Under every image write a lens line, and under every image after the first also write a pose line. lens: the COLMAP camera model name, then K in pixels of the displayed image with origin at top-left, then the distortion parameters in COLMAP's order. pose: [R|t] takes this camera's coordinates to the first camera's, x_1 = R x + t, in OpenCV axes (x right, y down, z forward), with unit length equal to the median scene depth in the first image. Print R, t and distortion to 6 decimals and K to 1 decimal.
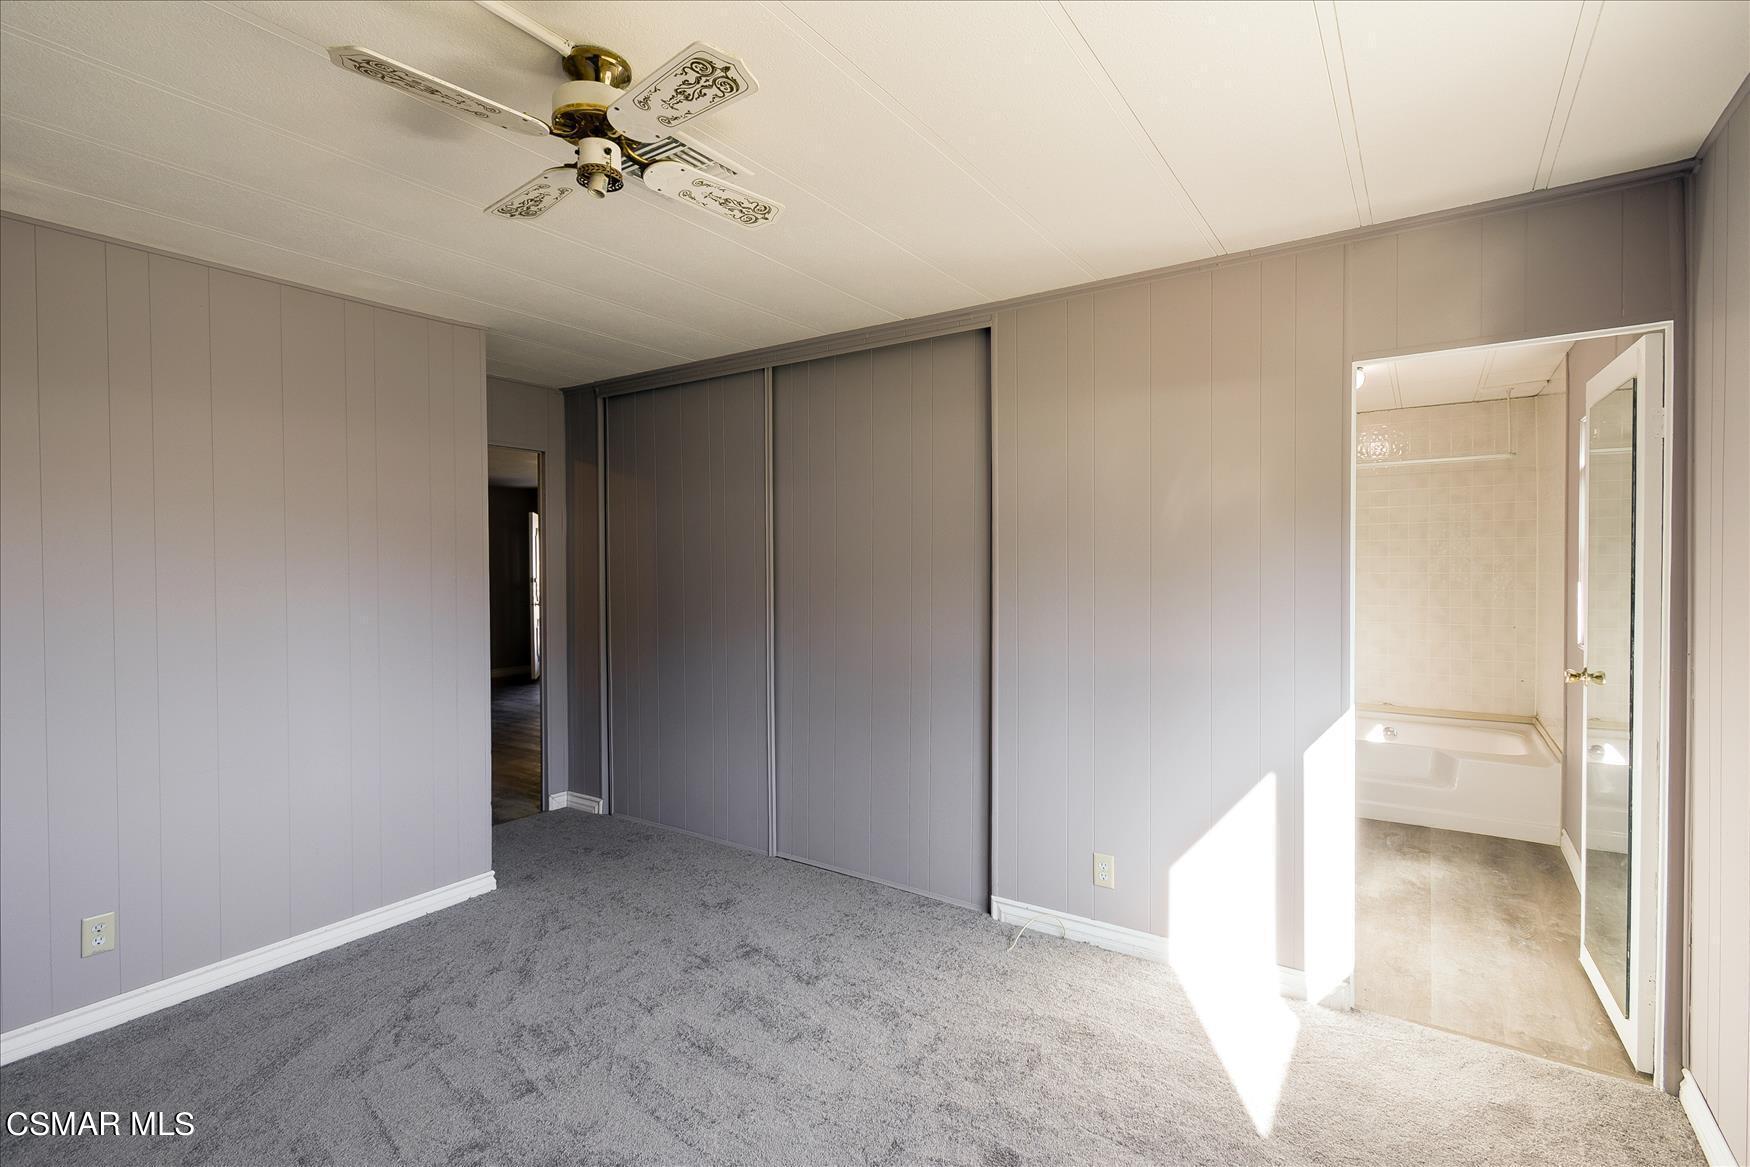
lens RADIAL K [[817.8, 0, 872.7], [0, 817.8, 581.4], [0, 0, 1]] dist [-0.002494, 0.000570]
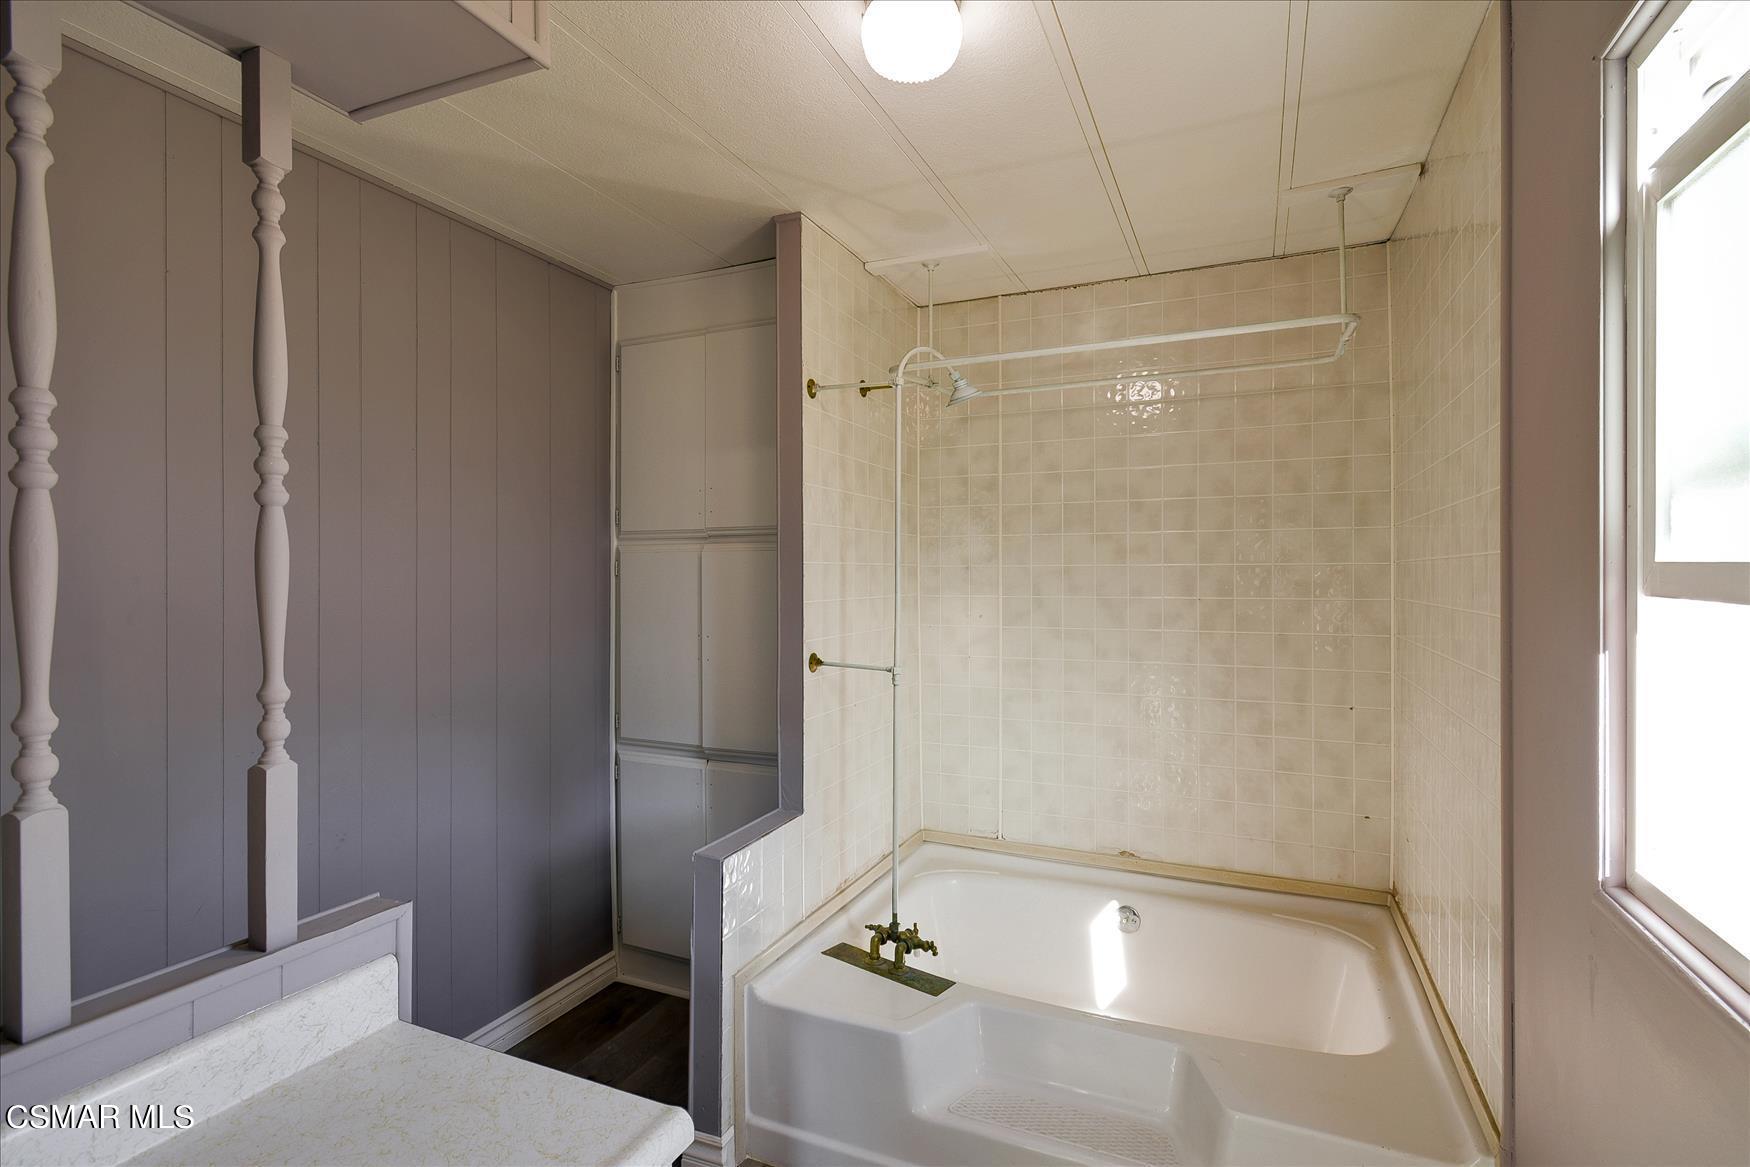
lens RADIAL K [[817.8, 0, 882.6], [0, 817.8, 583.4], [0, 0, 1]] dist [-0.002494, 0.000570]
pose [[0.984736, 0.003659, 0.174015, 0.417348], [-0.000953, 0.999877, -0.015632, -0.011751], [-0.174051, 0.015228, 0.984619, 0.557541]]
